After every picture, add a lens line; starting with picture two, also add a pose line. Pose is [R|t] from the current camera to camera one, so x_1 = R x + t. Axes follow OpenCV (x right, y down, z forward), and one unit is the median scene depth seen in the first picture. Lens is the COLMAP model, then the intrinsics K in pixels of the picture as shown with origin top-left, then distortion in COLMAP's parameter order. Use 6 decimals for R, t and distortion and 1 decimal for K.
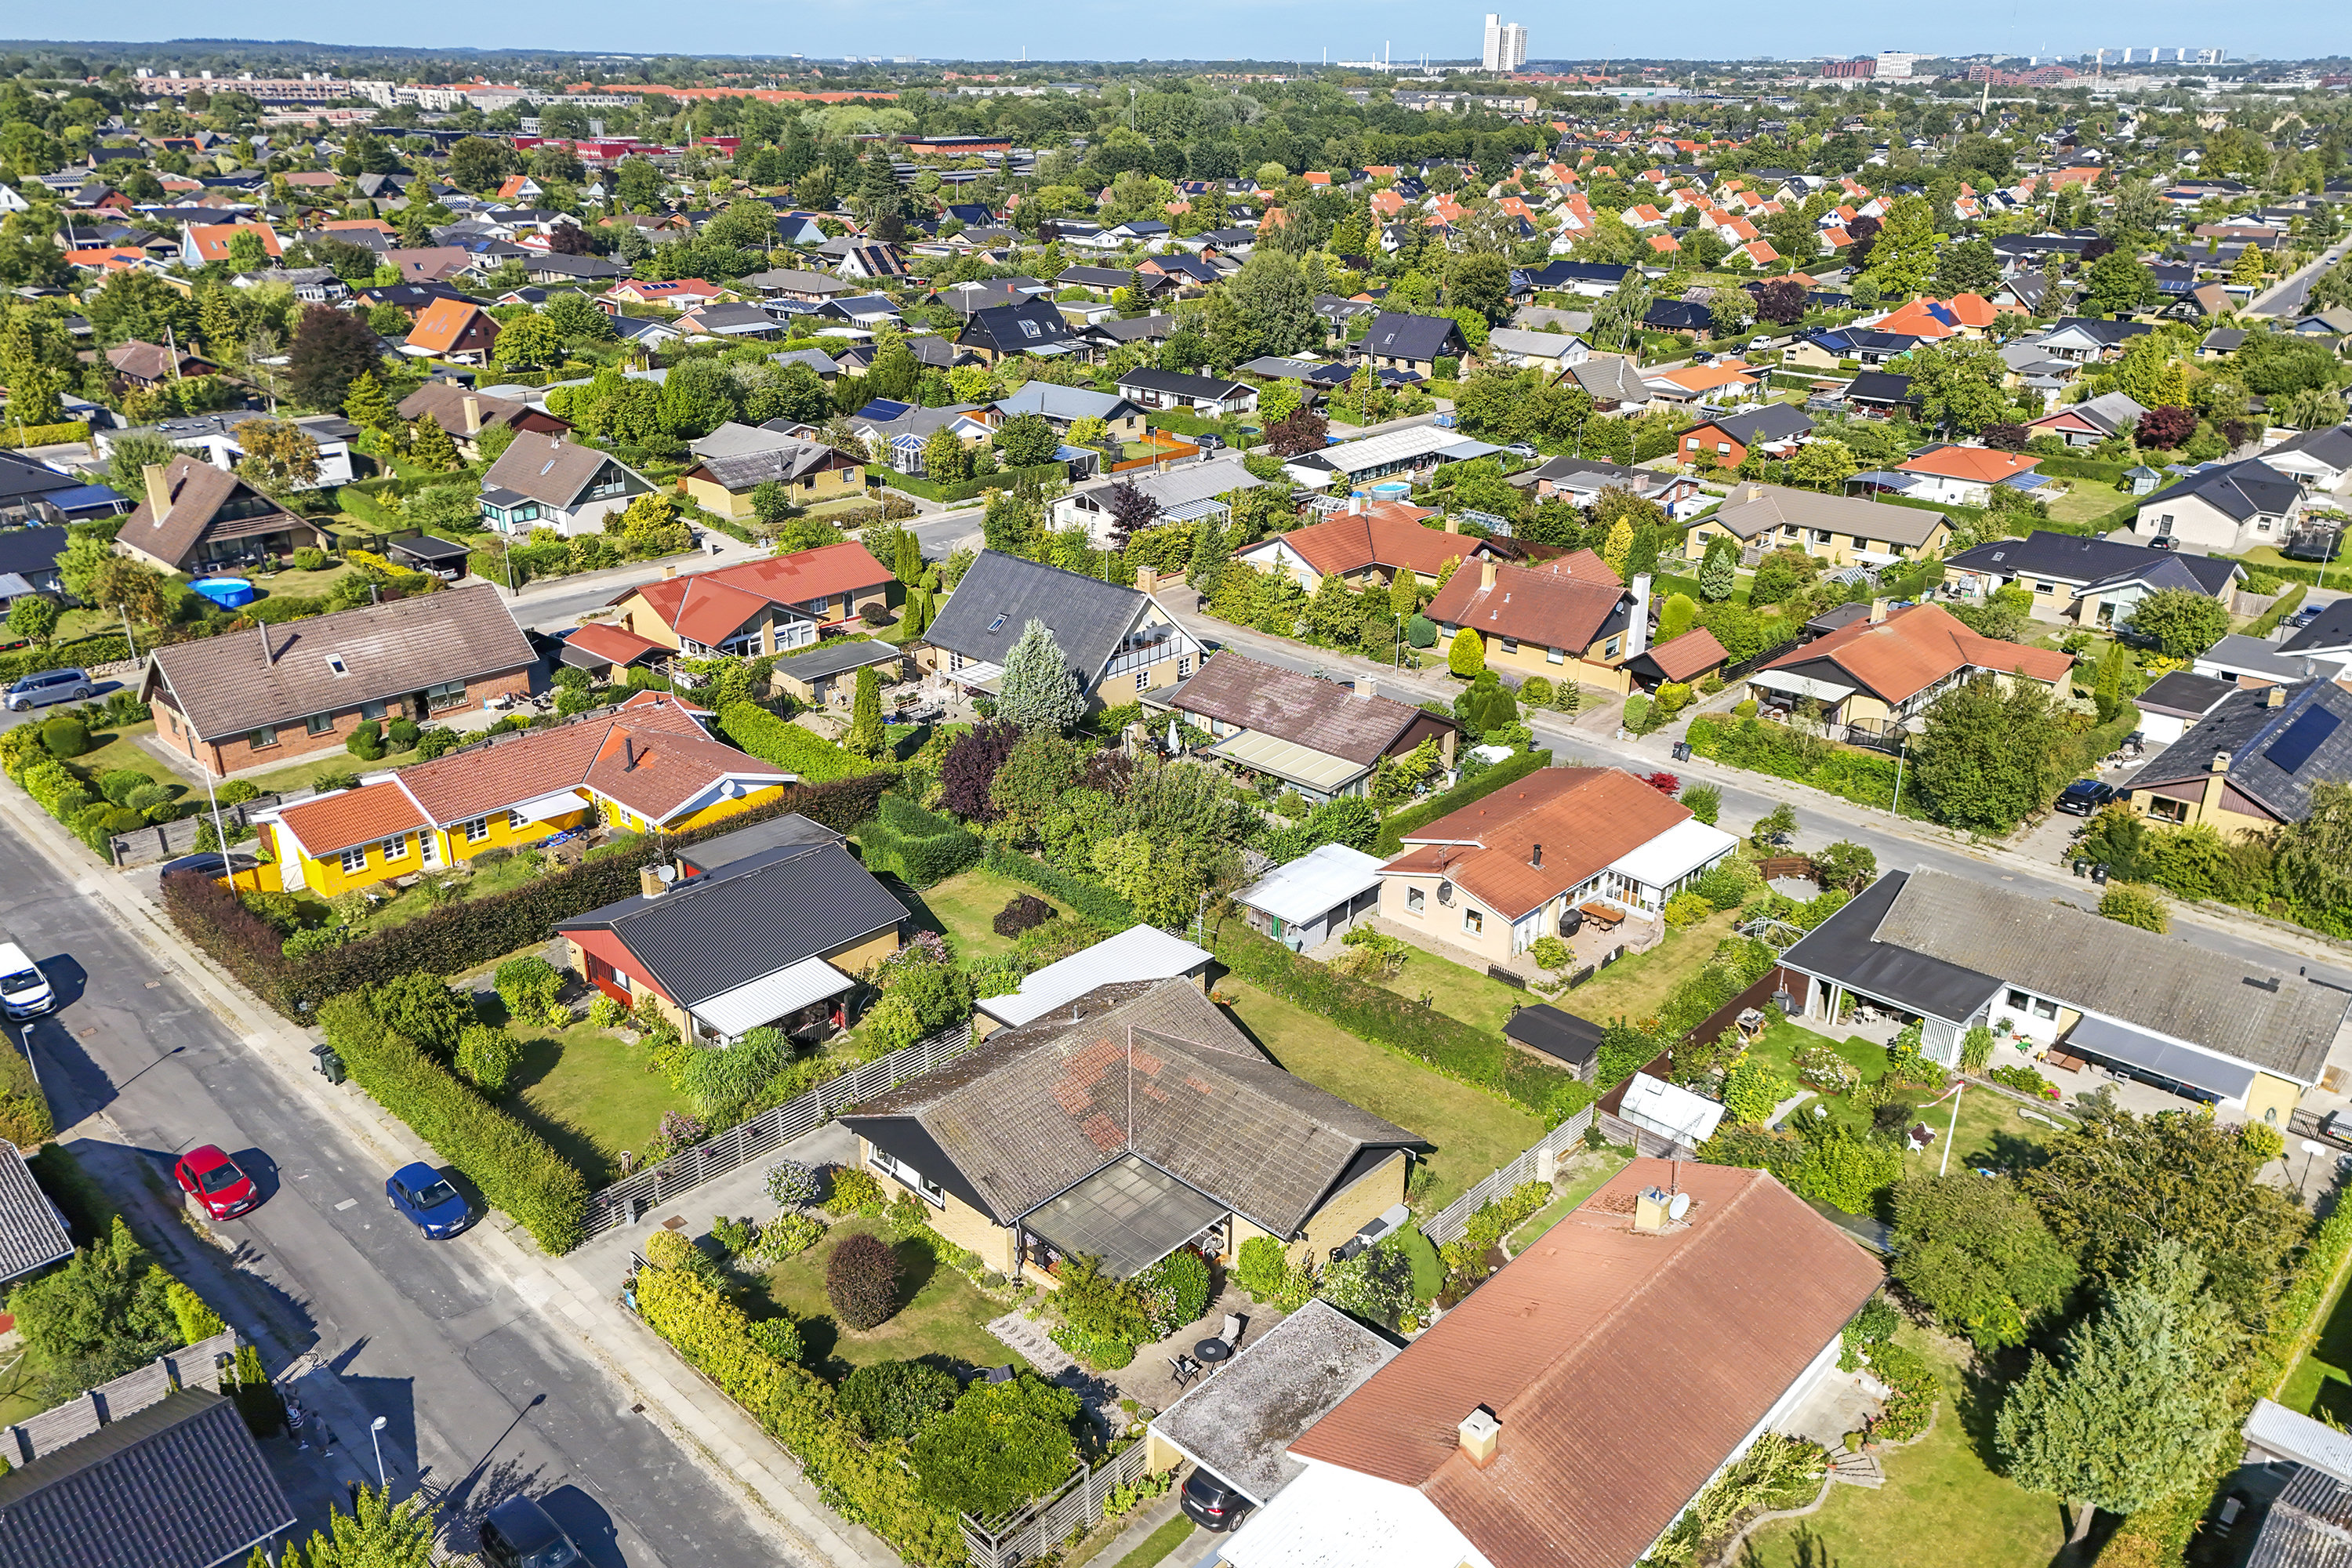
lens RADIAL K [[1734.9, 0, 1176.0], [0, 1734.9, 784.0], [0, 0, 1]] dist [0.071053, -0.063650]
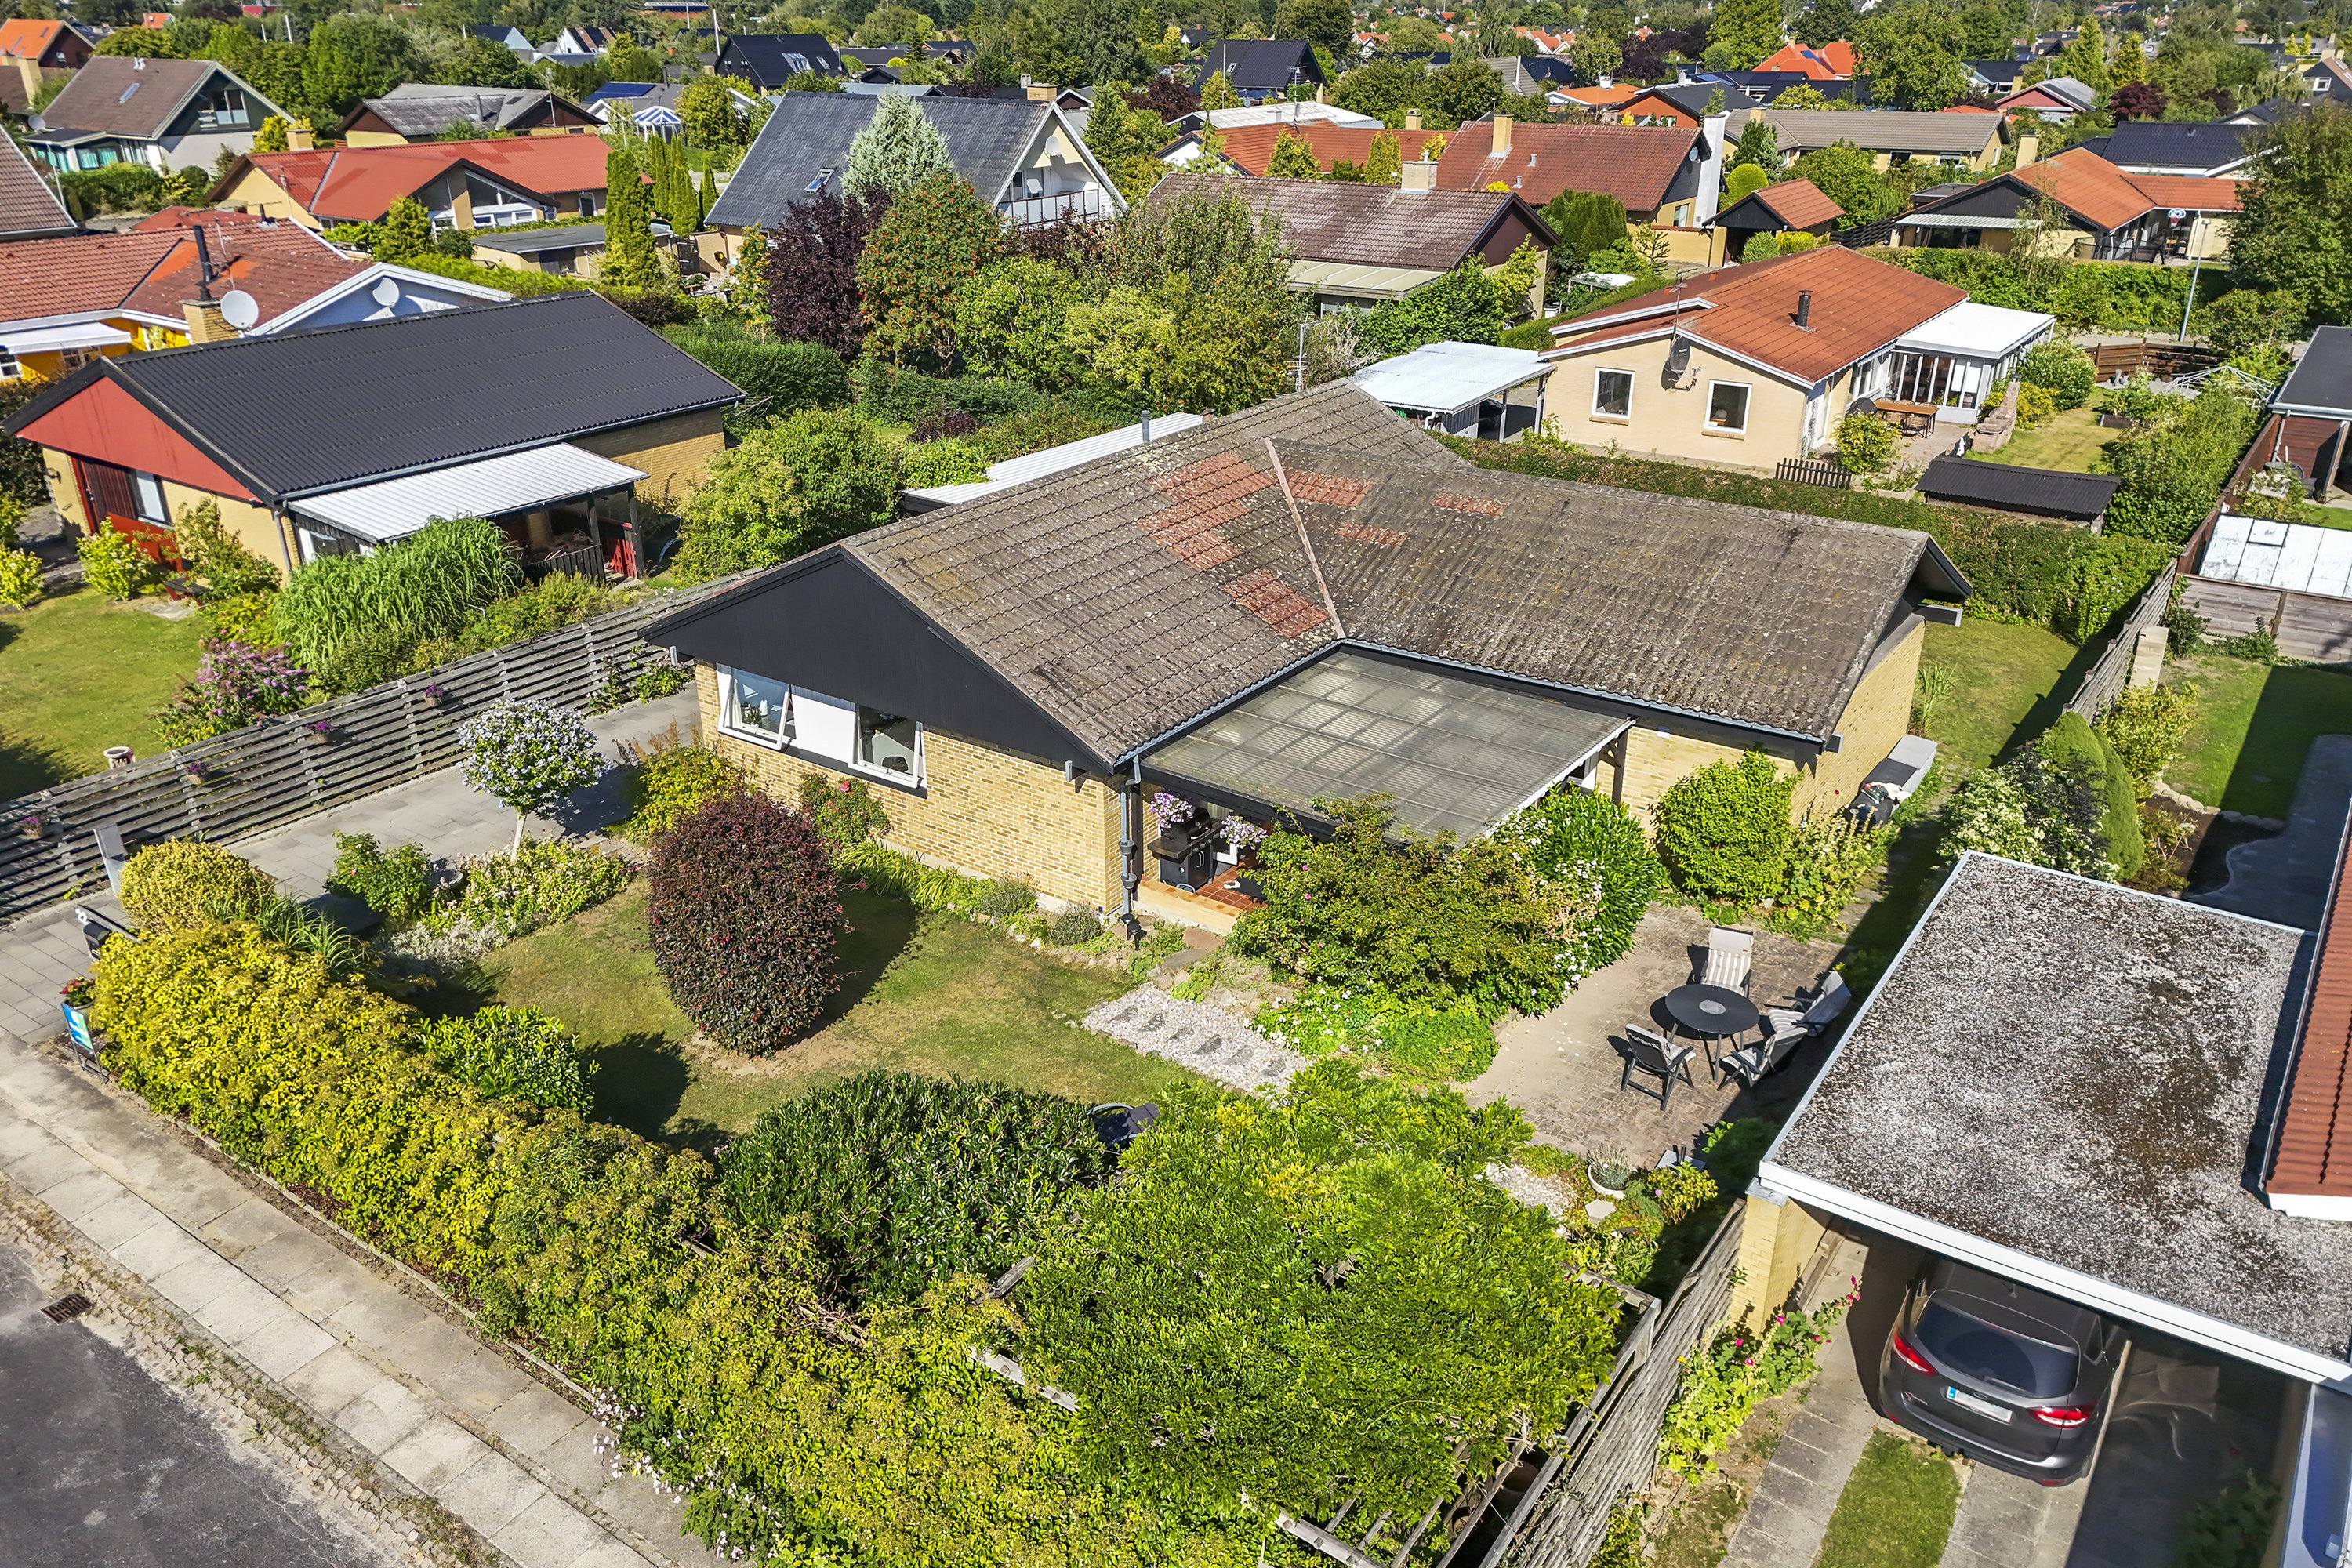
lens RADIAL K [[1734.9, 0, 1176.0], [0, 1734.9, 784.0], [0, 0, 1]] dist [0.071053, -0.063650]
pose [[0.990041, -0.067019, 0.123804, -0.123509], [0.063324, 0.997429, 0.033553, 0.230133], [-0.125735, -0.025379, 0.991739, 0.577221]]
